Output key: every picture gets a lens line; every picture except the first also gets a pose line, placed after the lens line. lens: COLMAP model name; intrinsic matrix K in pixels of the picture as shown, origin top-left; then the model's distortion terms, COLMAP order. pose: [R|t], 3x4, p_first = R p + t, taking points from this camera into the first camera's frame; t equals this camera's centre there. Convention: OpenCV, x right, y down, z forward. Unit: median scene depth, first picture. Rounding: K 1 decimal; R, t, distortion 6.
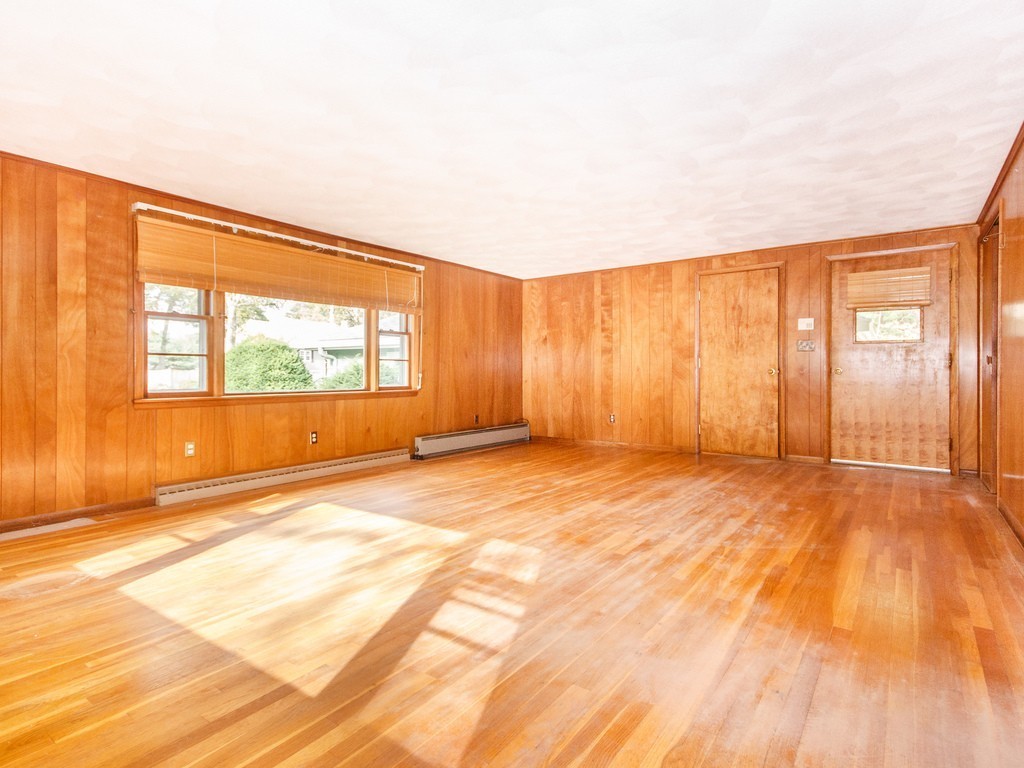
lens RADIAL K [[537.2, 0, 513.6], [0, 537.2, 370.8], [0, 0, 1]] dist [-0.026503, 0.000082]
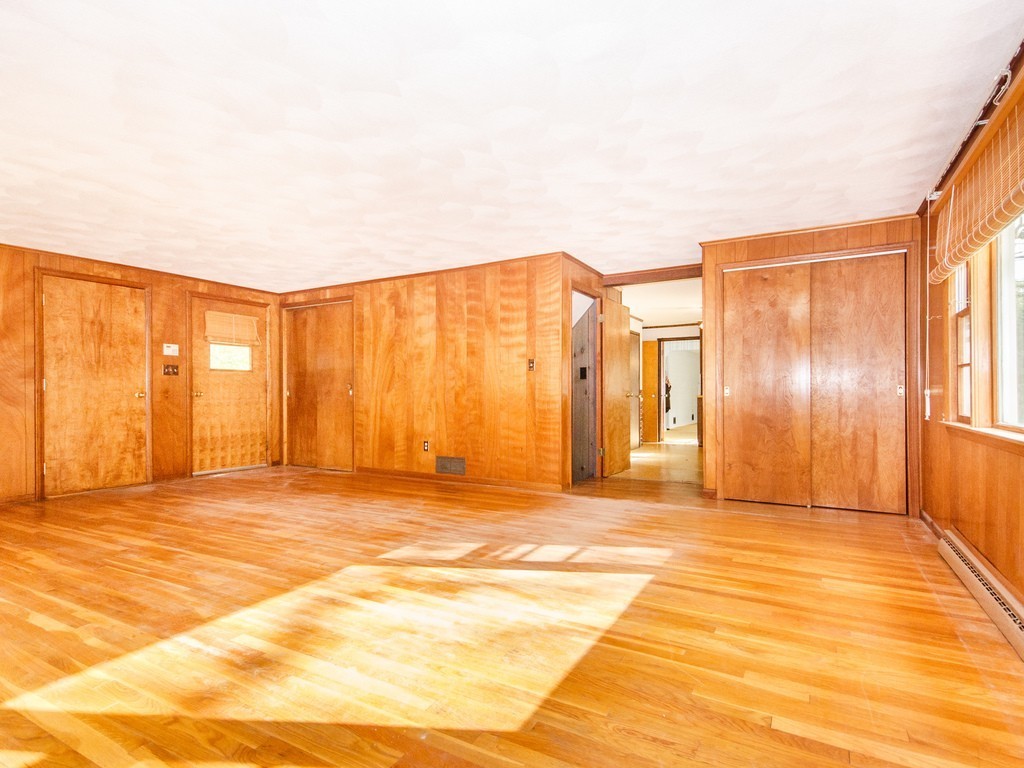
lens RADIAL K [[529.7, 0, 512.4], [0, 529.7, 379.4], [0, 0, 1]] dist [0.023993, 0.000144]
pose [[-0.072332, 0.017035, 0.997235, -1.087972], [0.000344, 0.999855, -0.017054, -0.019481], [-0.997381, -0.000891, -0.072328, 0.796297]]
